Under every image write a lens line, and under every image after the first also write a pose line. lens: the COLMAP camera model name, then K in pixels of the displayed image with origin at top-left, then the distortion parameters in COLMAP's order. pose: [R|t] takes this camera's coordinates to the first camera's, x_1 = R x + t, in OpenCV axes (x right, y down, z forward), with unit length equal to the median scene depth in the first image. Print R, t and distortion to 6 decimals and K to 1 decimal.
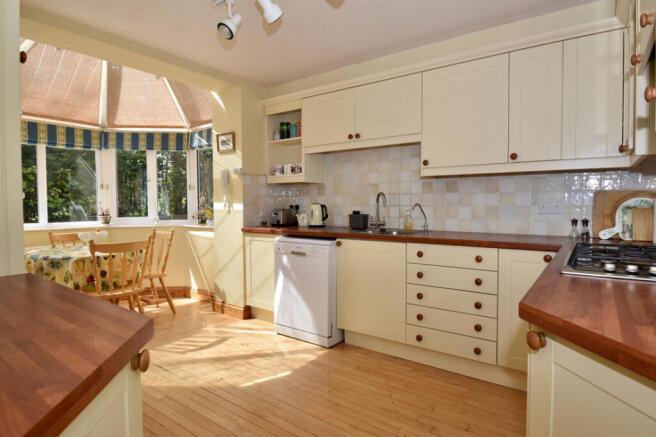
lens RADIAL K [[371.0, 0, 319.2], [0, 371.0, 217.8], [0, 0, 1]] dist [-0.022283, 0.000113]
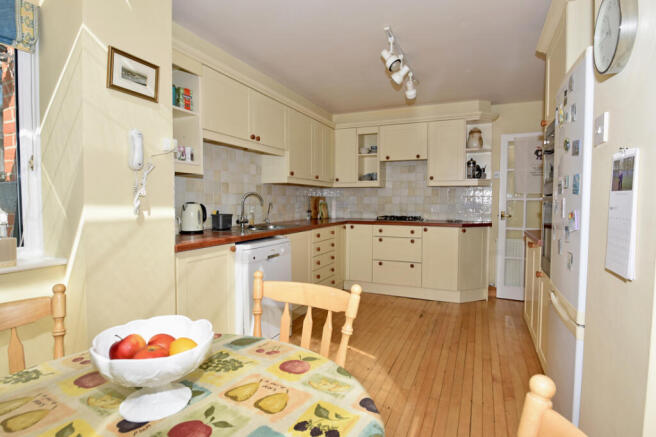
lens RADIAL K [[344.6, 0, 331.3], [0, 344.6, 213.7], [0, 0, 1]] dist [-0.019602, -0.000206]
pose [[-0.237937, -0.025383, 0.970949, -0.830353], [0.055117, 0.997695, 0.039589, -0.032337], [-0.969715, 0.062935, -0.235990, 0.962348]]
